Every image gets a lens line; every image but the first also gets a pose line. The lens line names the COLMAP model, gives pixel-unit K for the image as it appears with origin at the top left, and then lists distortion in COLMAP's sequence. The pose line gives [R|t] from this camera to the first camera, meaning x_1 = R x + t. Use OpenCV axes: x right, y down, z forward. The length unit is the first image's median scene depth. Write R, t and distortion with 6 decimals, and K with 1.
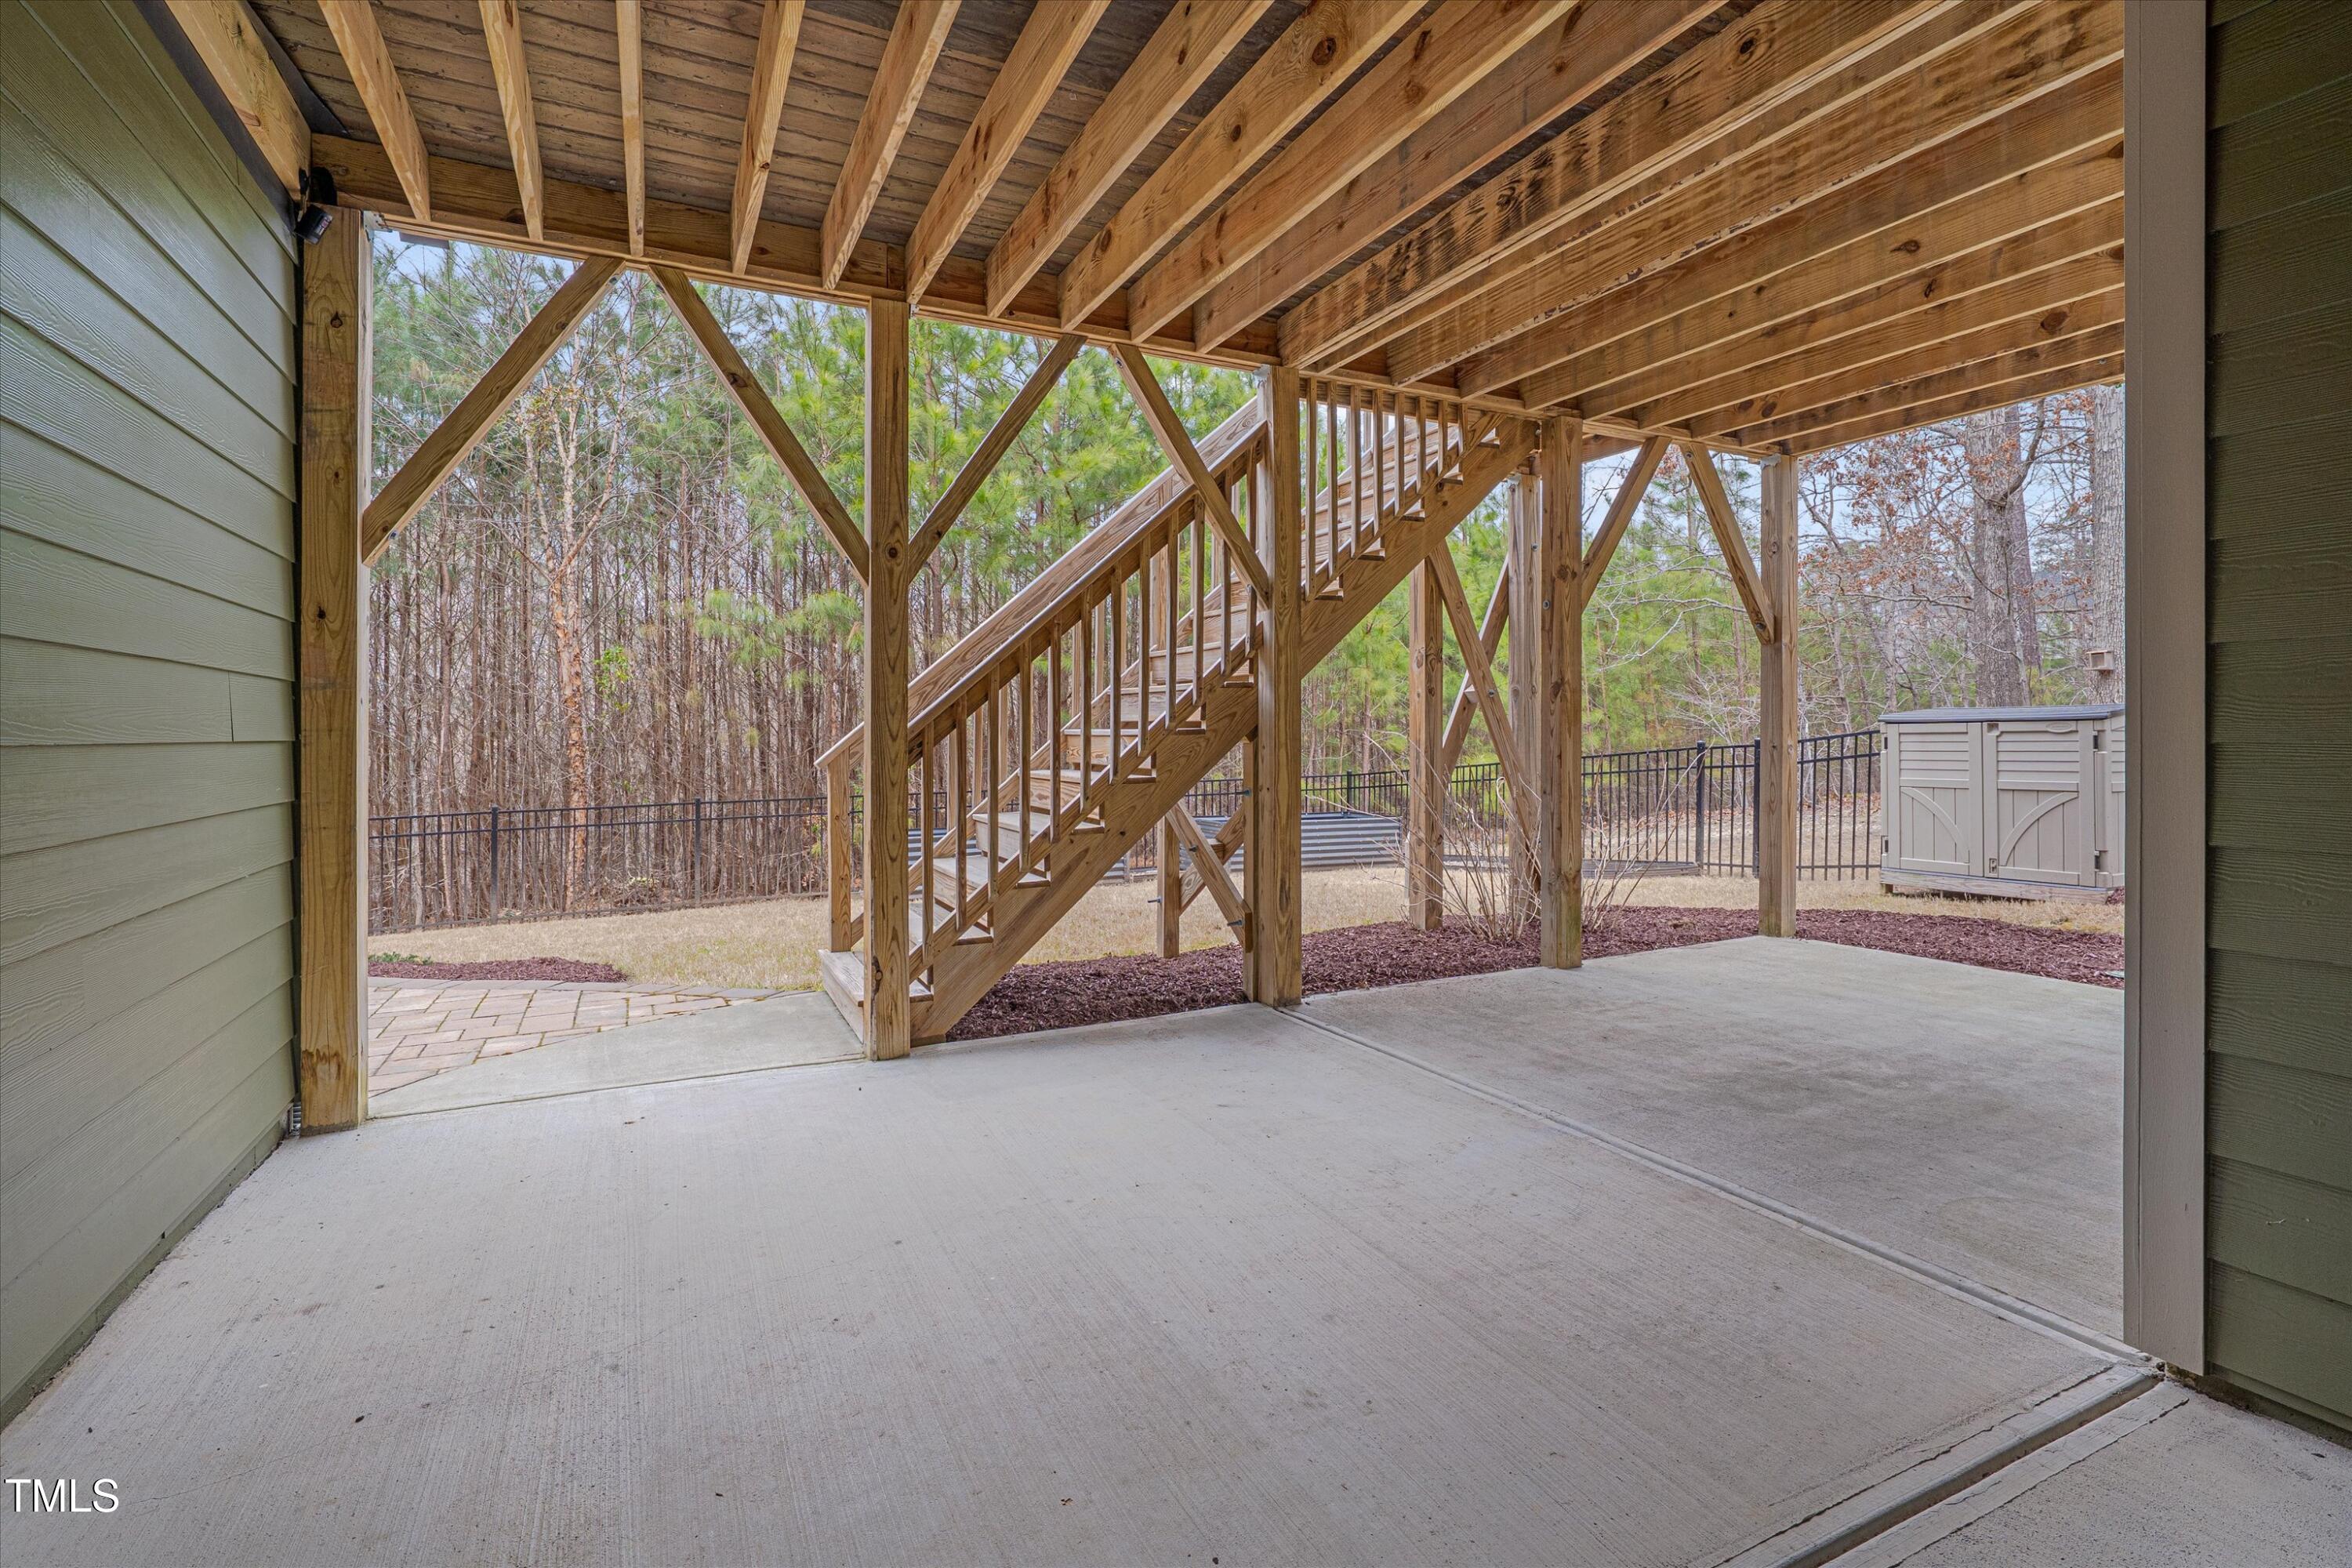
lens RADIAL K [[1034.5, 0, 1180.7], [0, 1034.5, 752.5], [0, 0, 1]] dist [-0.003049, -0.000306]
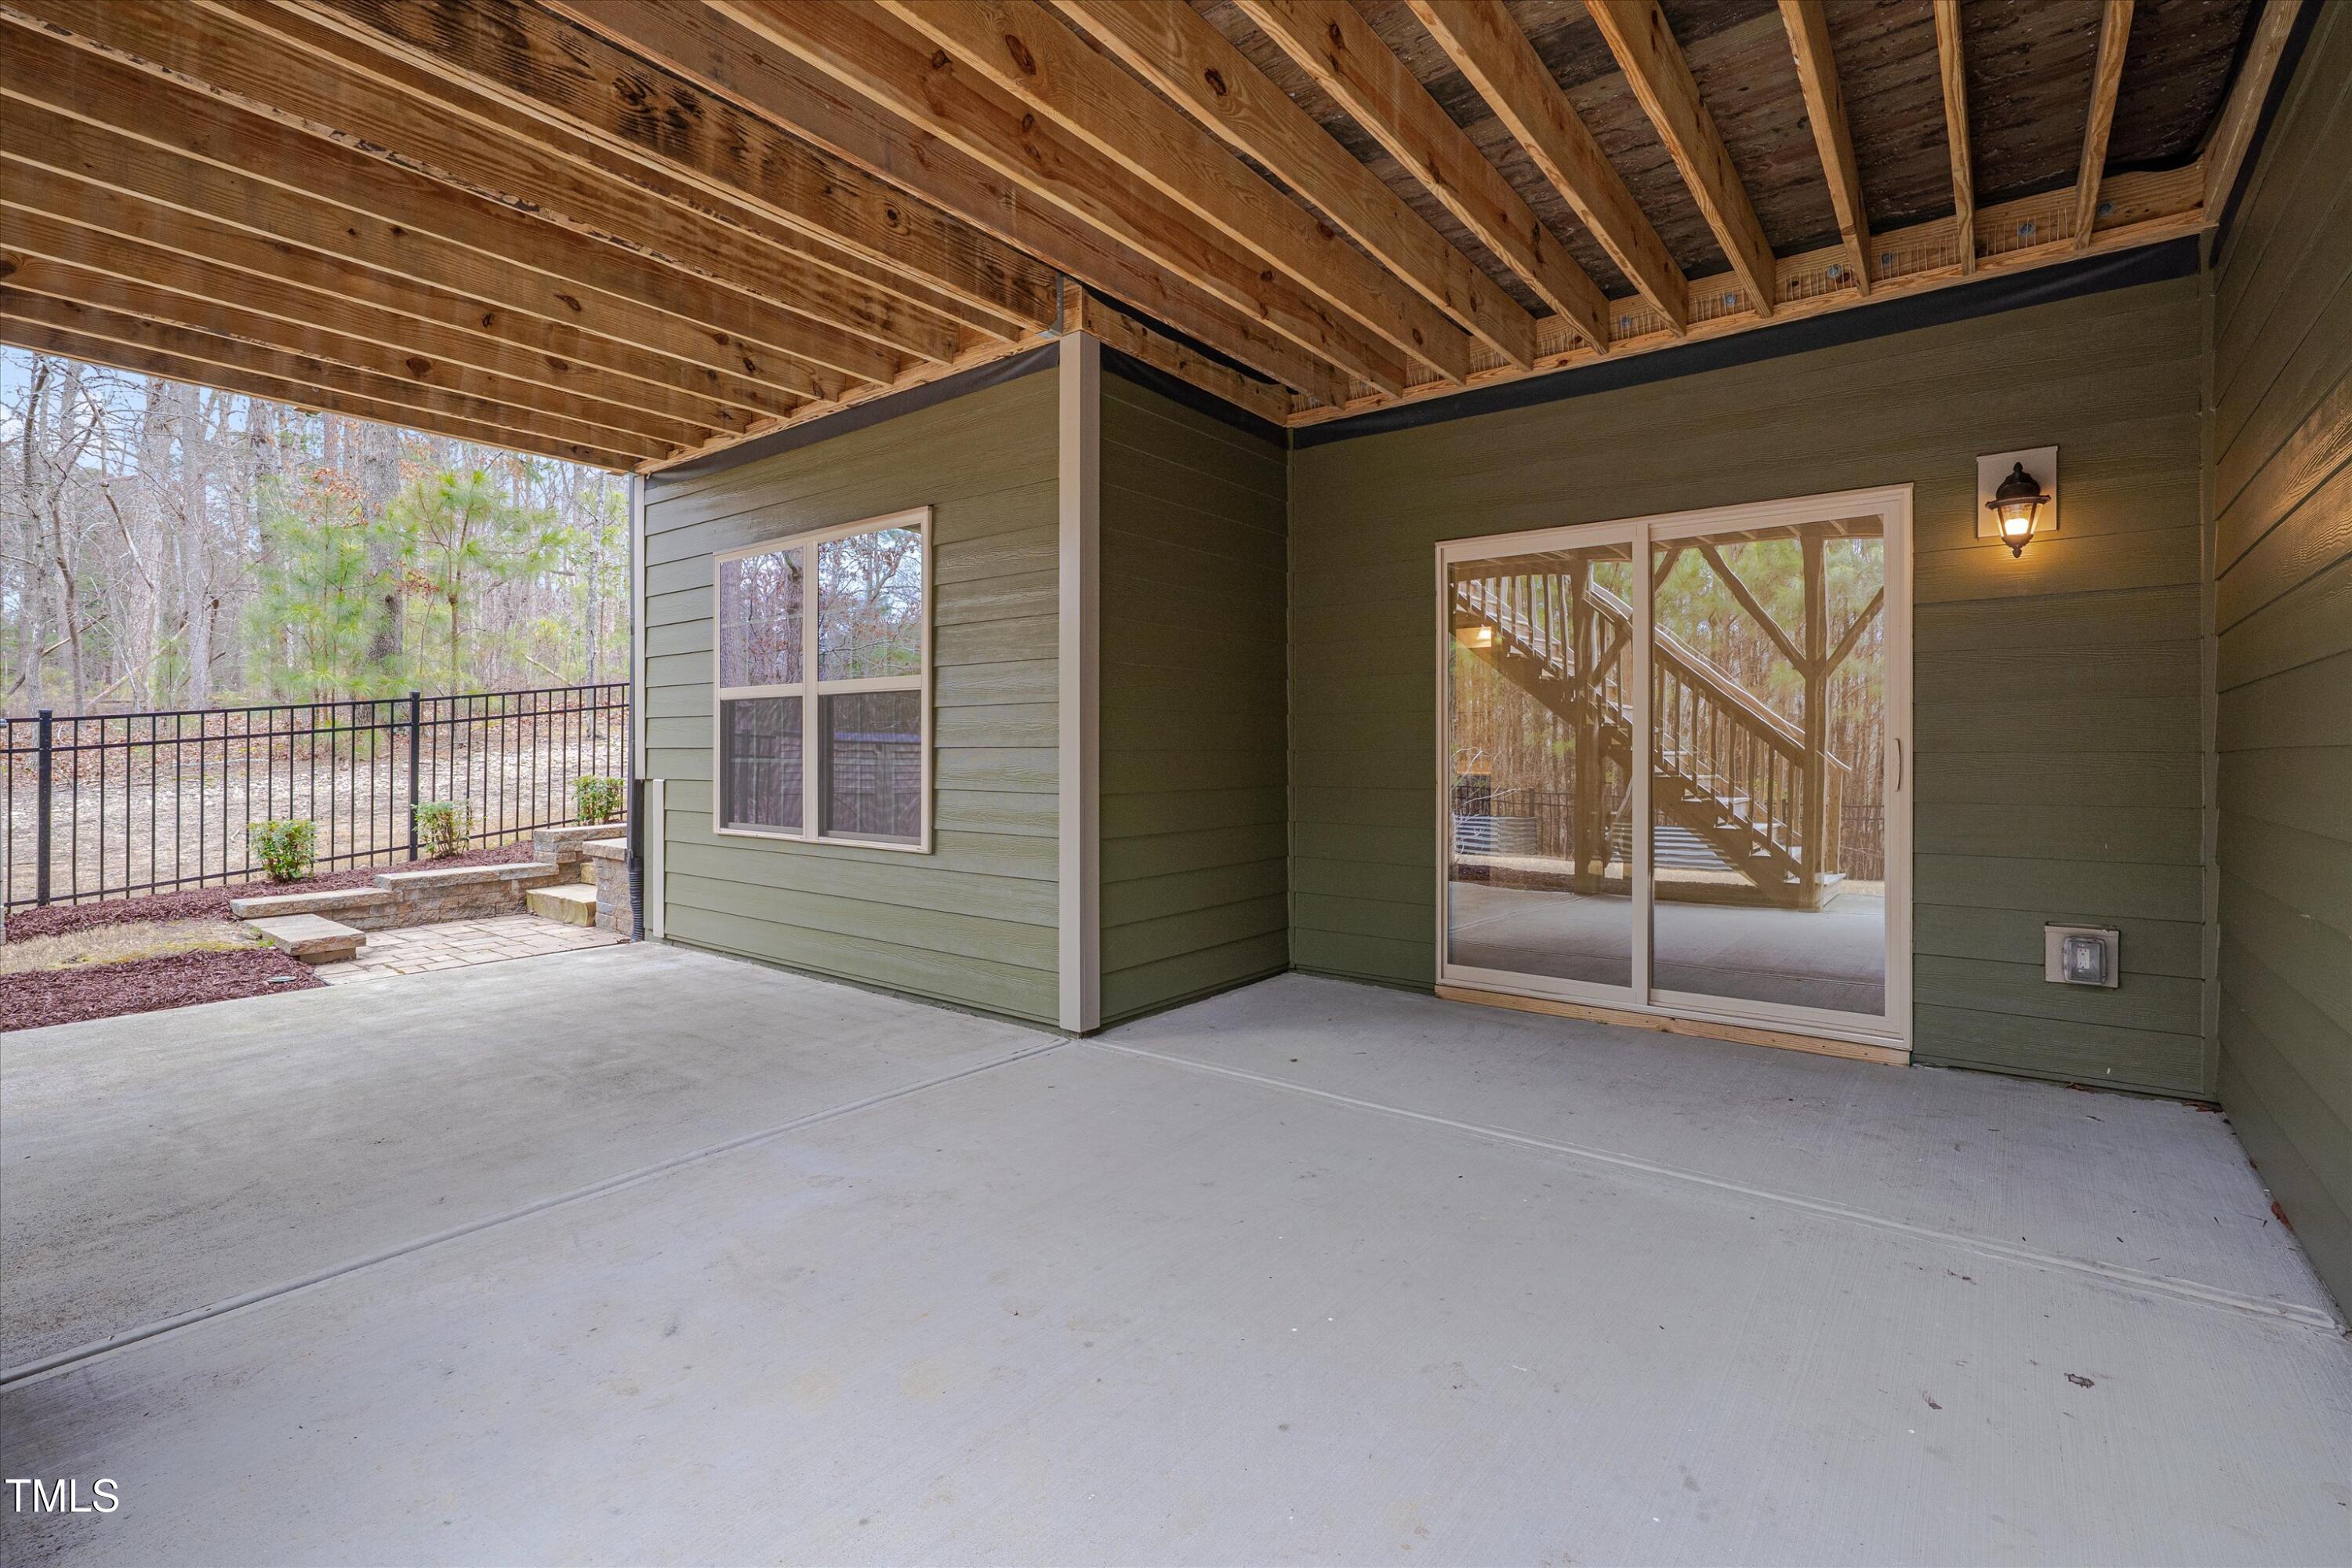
lens RADIAL K [[1034.5, 0, 1180.7], [0, 1034.5, 752.5], [0, 0, 1]] dist [-0.003049, -0.000306]
pose [[-0.402047, 0.004441, 0.915608, -0.637337], [0.013963, 0.999902, 0.001282, 0.001209], [-0.915512, 0.013300, -0.402070, 0.955245]]
